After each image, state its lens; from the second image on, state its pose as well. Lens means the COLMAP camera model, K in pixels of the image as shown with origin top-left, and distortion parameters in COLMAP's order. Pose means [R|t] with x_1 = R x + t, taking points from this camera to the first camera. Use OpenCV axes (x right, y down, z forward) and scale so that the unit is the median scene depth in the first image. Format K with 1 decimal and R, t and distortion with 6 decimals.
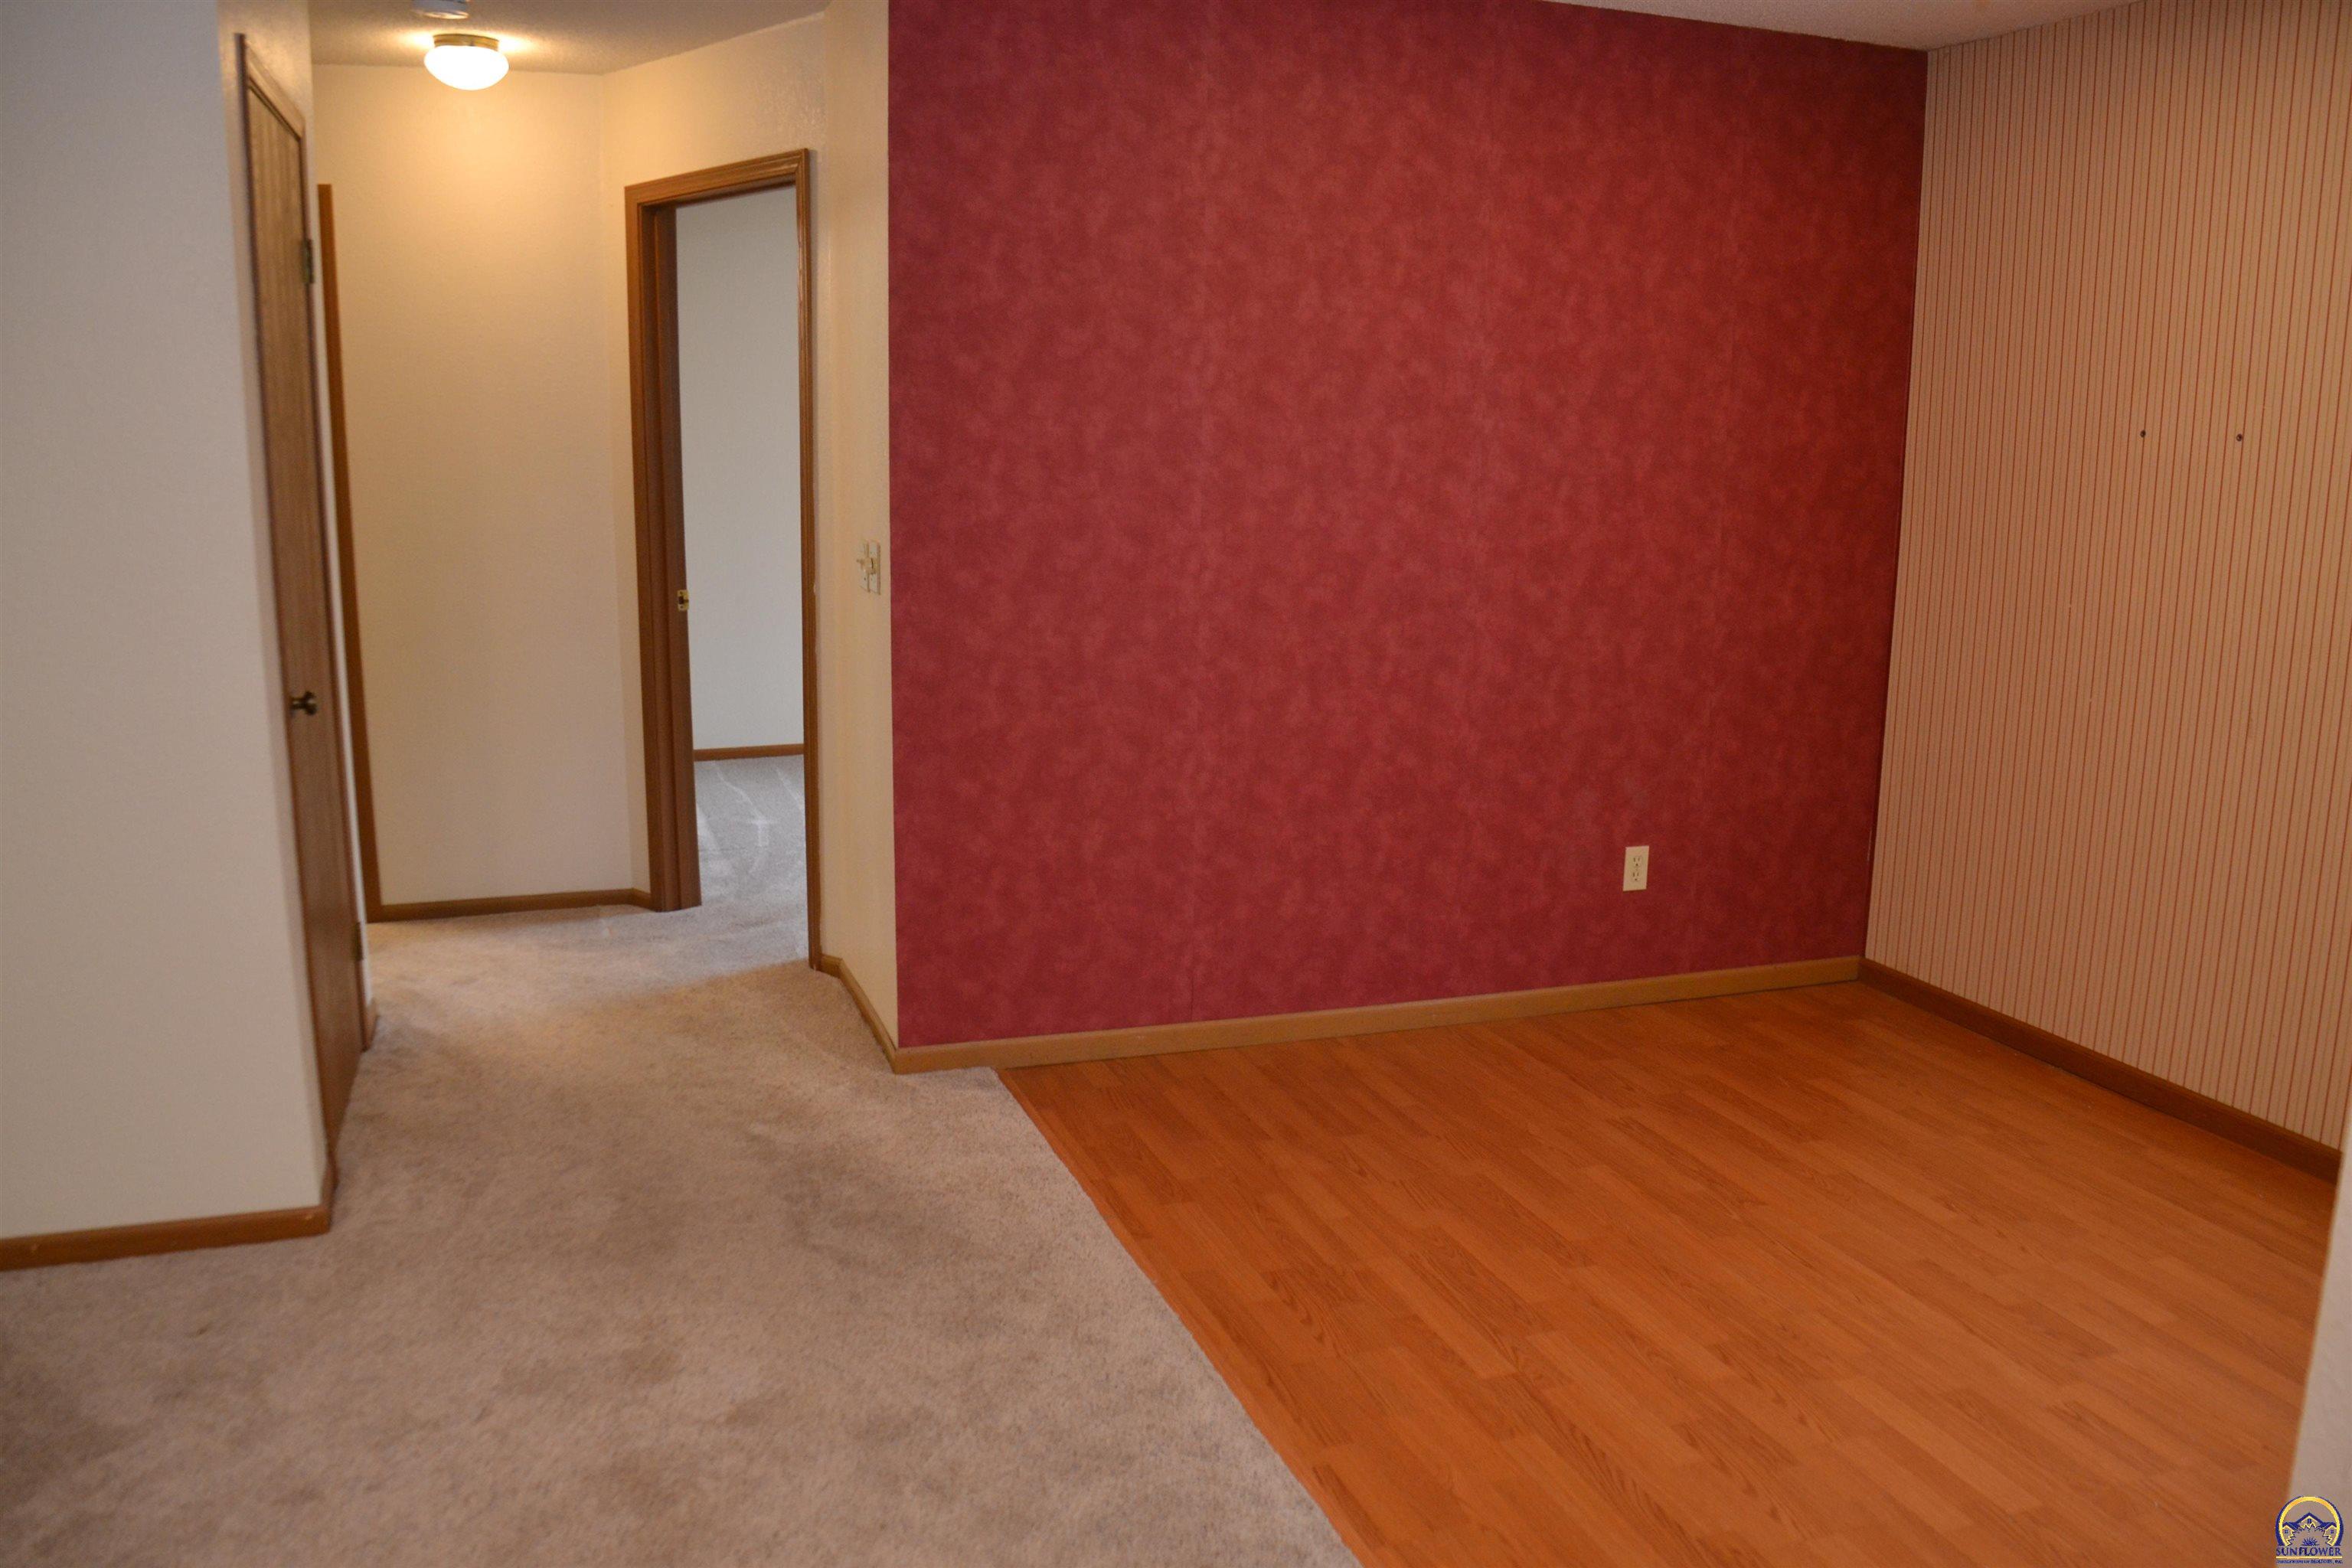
lens RADIAL K [[1855.0, 0, 1185.9], [0, 1855.0, 794.8], [0, 0, 1]] dist [-0.166493, 0.103918]
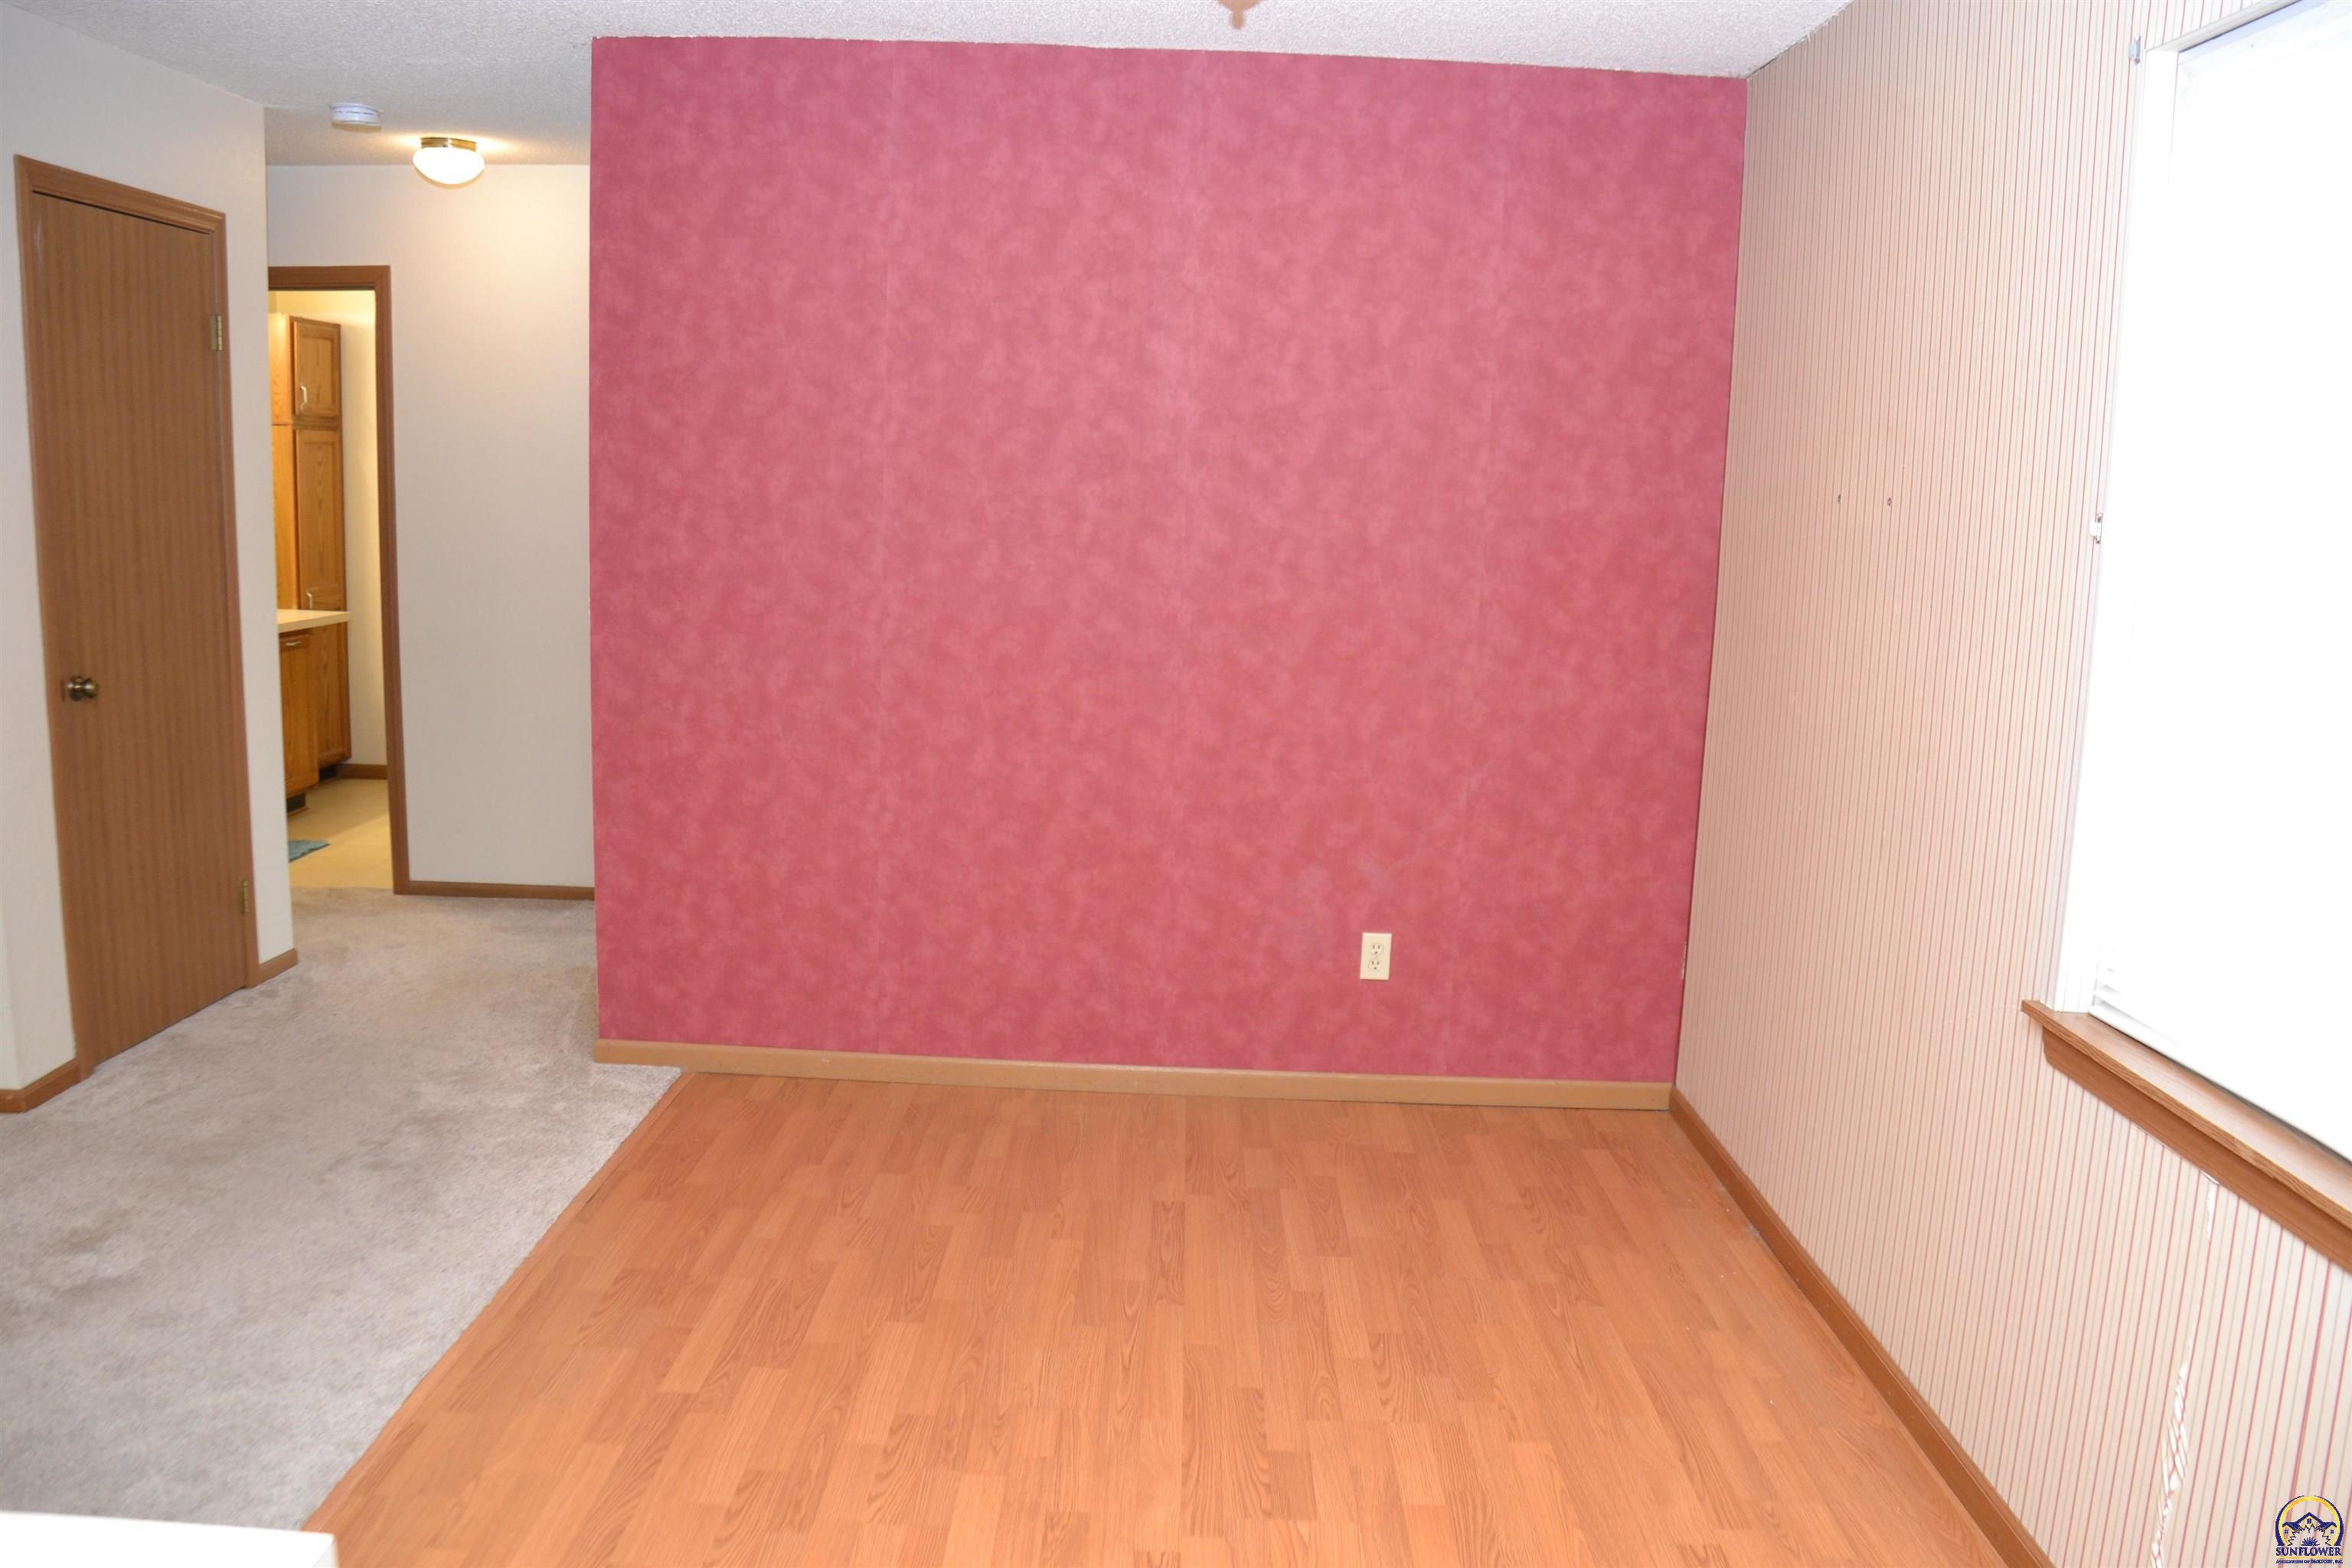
lens RADIAL K [[1855.0, 0, 1187.9], [0, 1855.0, 794.9], [0, 0, 1]] dist [-0.166493, 0.103918]
pose [[0.942737, 0.075147, -0.324962, 0.508743], [-0.088029, 0.995802, -0.025098, -0.011133], [0.321711, 0.052267, 0.945394, 0.076090]]
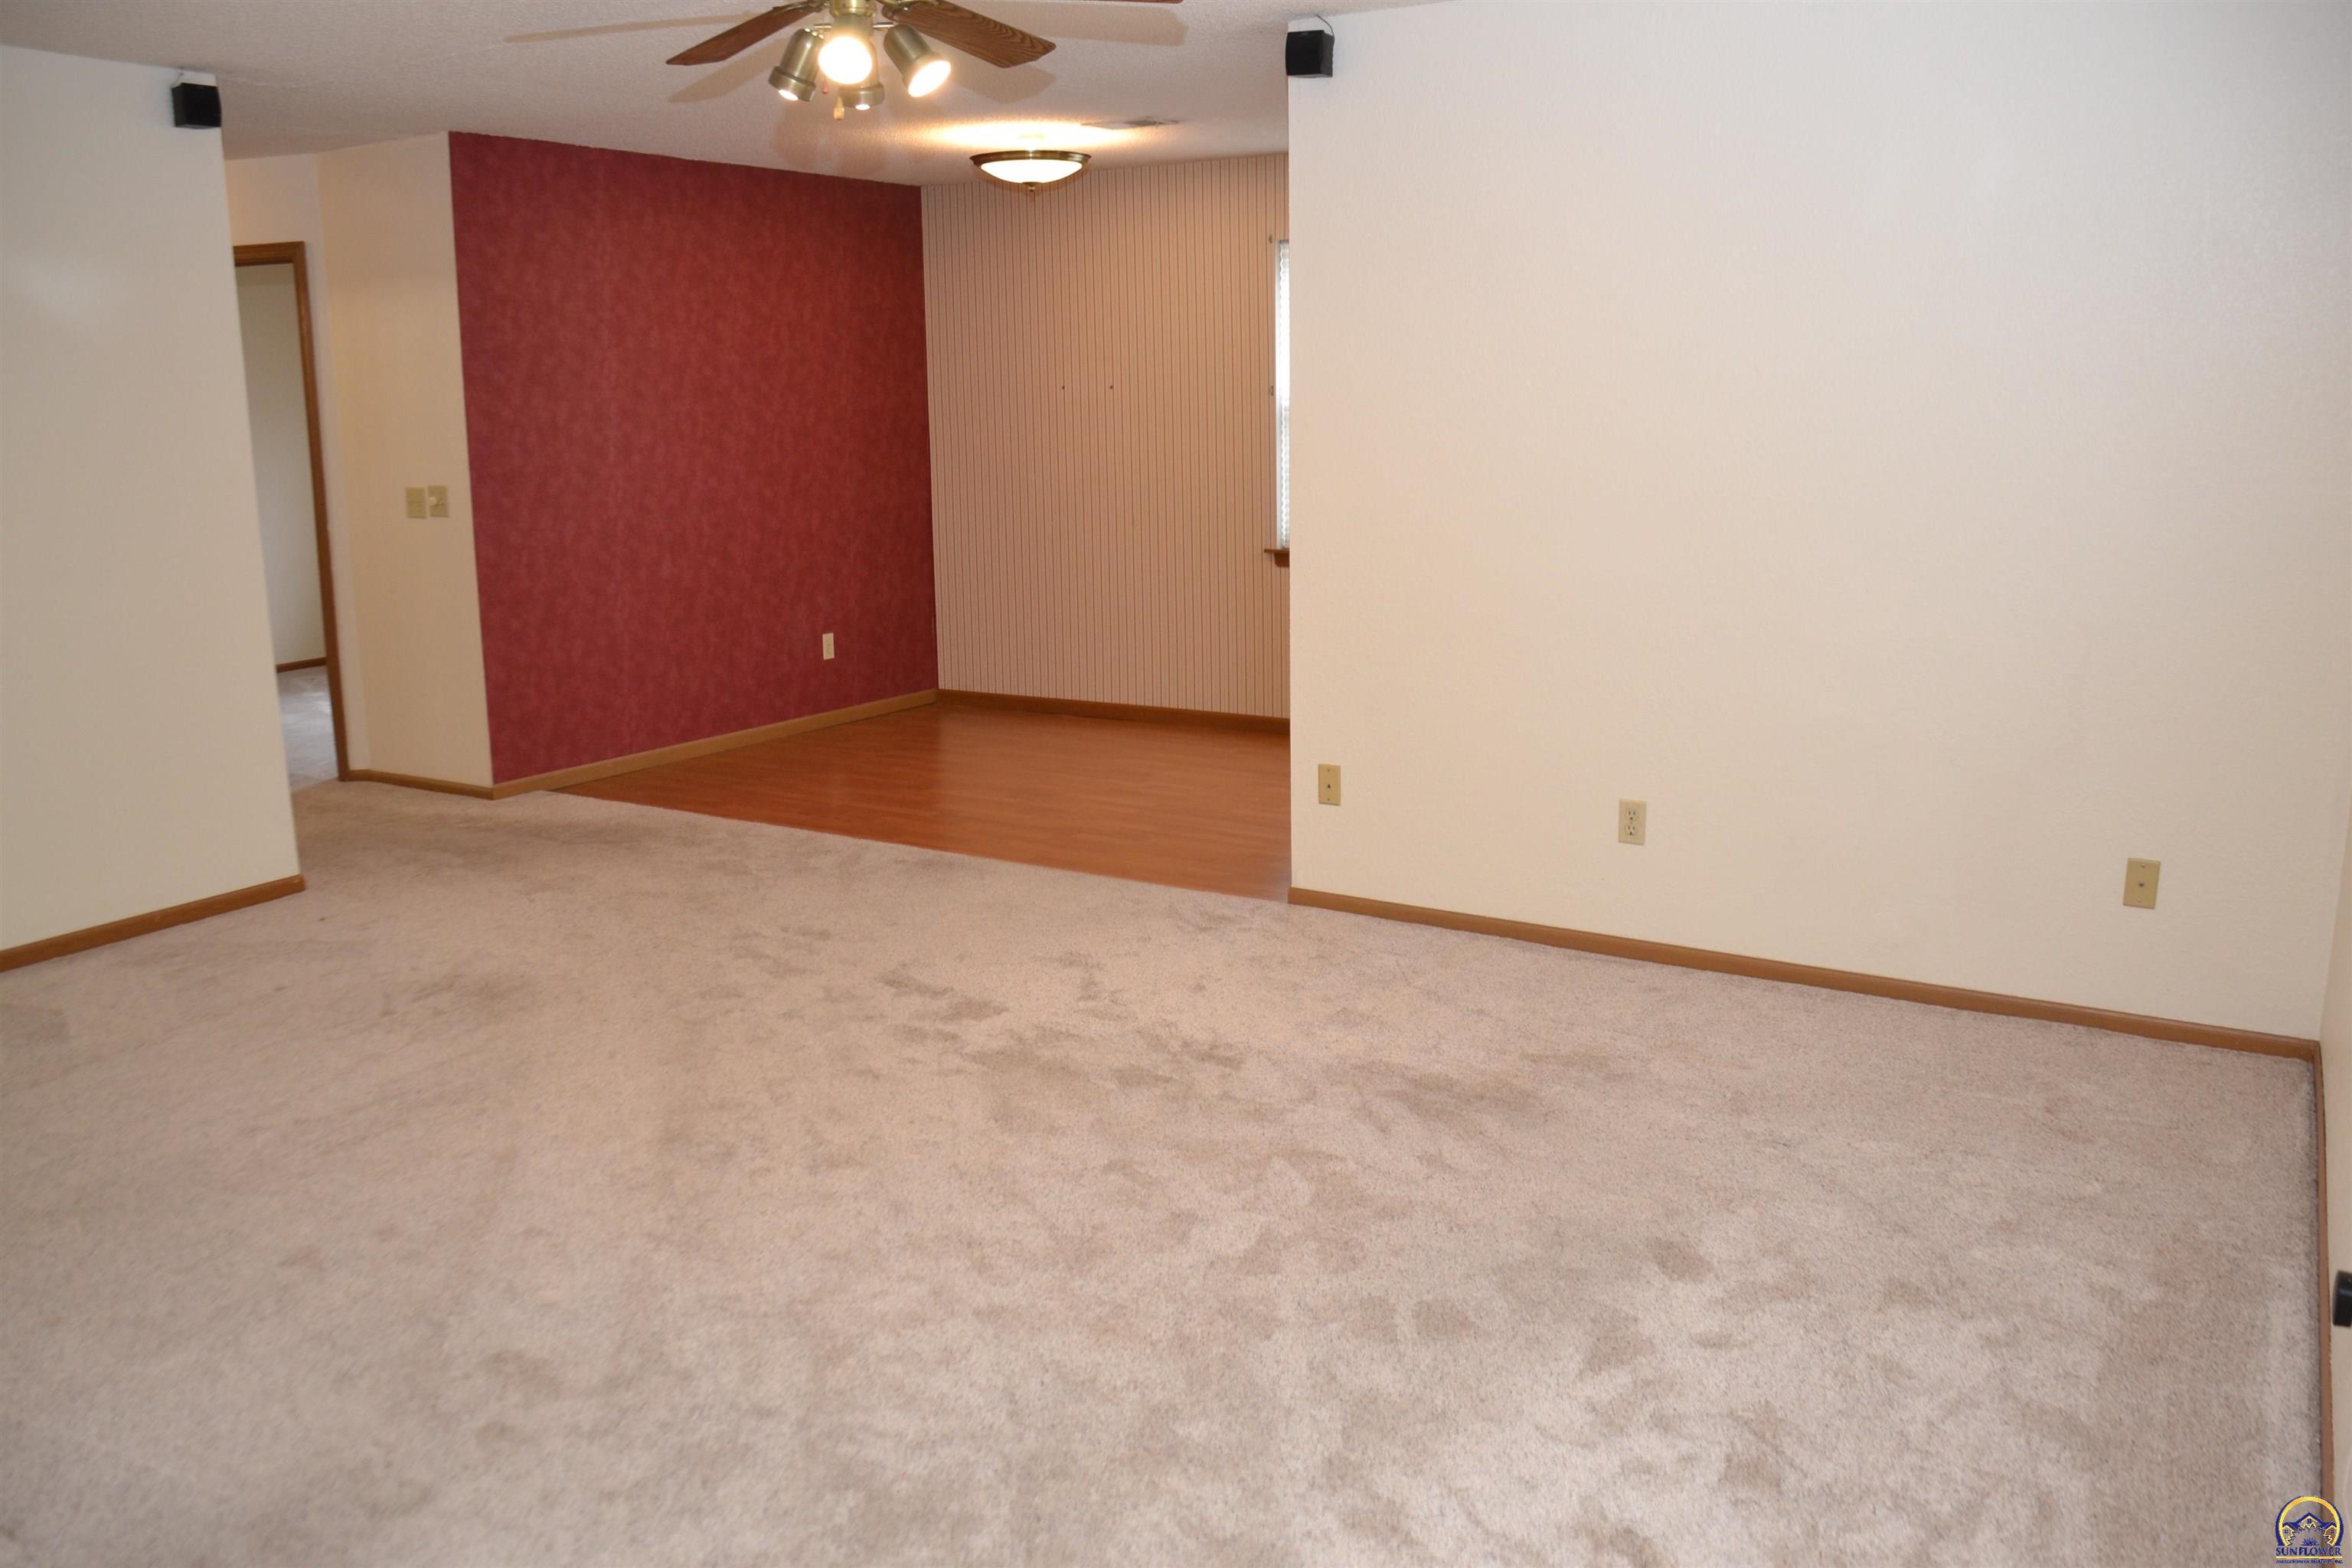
lens RADIAL K [[1855.0, 0, 1172.6], [0, 1855.0, 785.1], [0, 0, 1]] dist [-0.166493, 0.103918]
pose [[0.778545, -0.153202, 0.608603, -0.668595], [0.147717, 0.987235, 0.059549, 0.128836], [-0.609957, 0.043540, 0.791237, -0.674385]]
